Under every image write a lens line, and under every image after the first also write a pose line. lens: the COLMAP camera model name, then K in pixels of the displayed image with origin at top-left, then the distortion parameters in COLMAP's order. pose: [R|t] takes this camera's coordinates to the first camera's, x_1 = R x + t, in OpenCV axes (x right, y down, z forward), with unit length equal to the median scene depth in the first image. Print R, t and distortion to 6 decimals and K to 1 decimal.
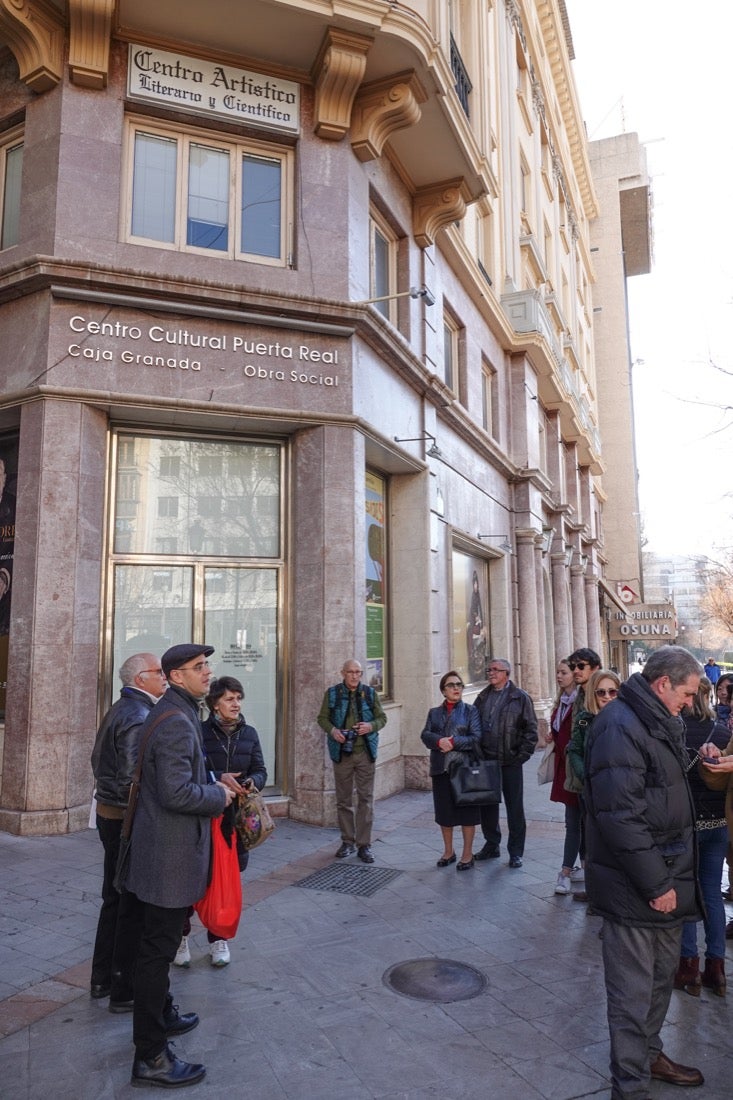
lens RADIAL K [[792.2, 0, 379.2], [0, 792.2, 548.2], [0, 0, 1]] dist [0.013032, 0.003808]
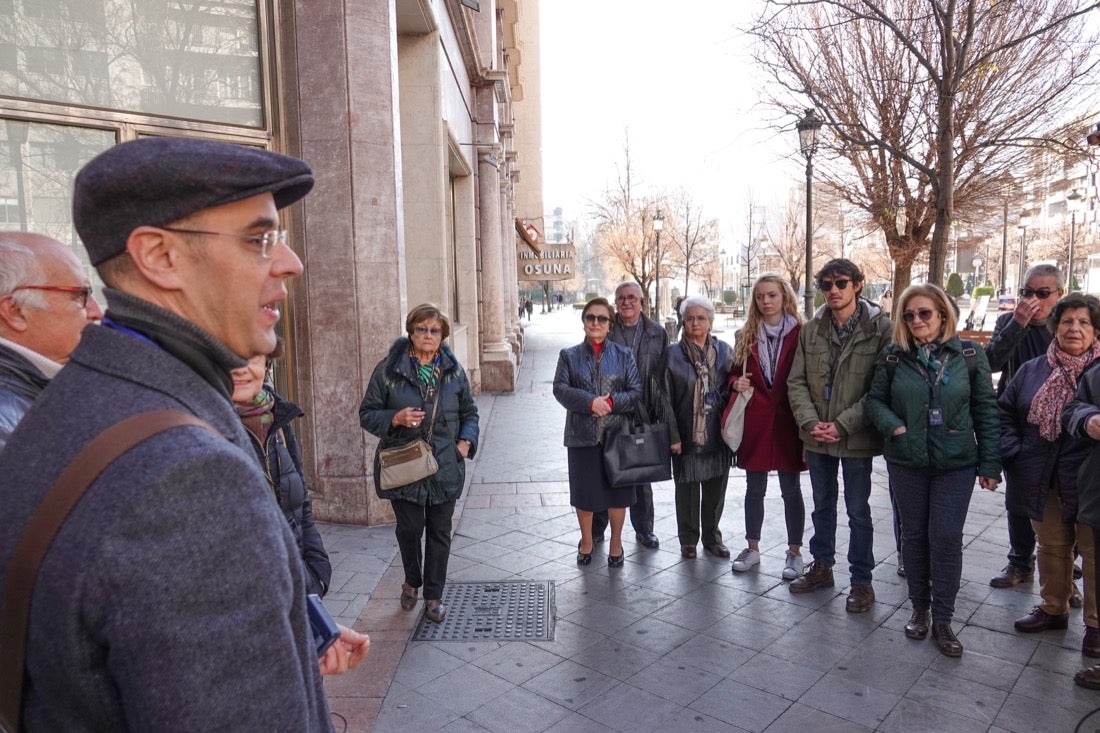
lens RADIAL K [[792.2, 0, 550.0], [0, 792.2, 366.5], [0, 0, 1]] dist [0.013032, 0.003808]
pose [[0.930257, -0.046383, 0.363964, -0.162042], [-0.033784, 0.976935, 0.210848, 0.057835], [-0.365349, -0.208439, 0.907234, 0.320339]]
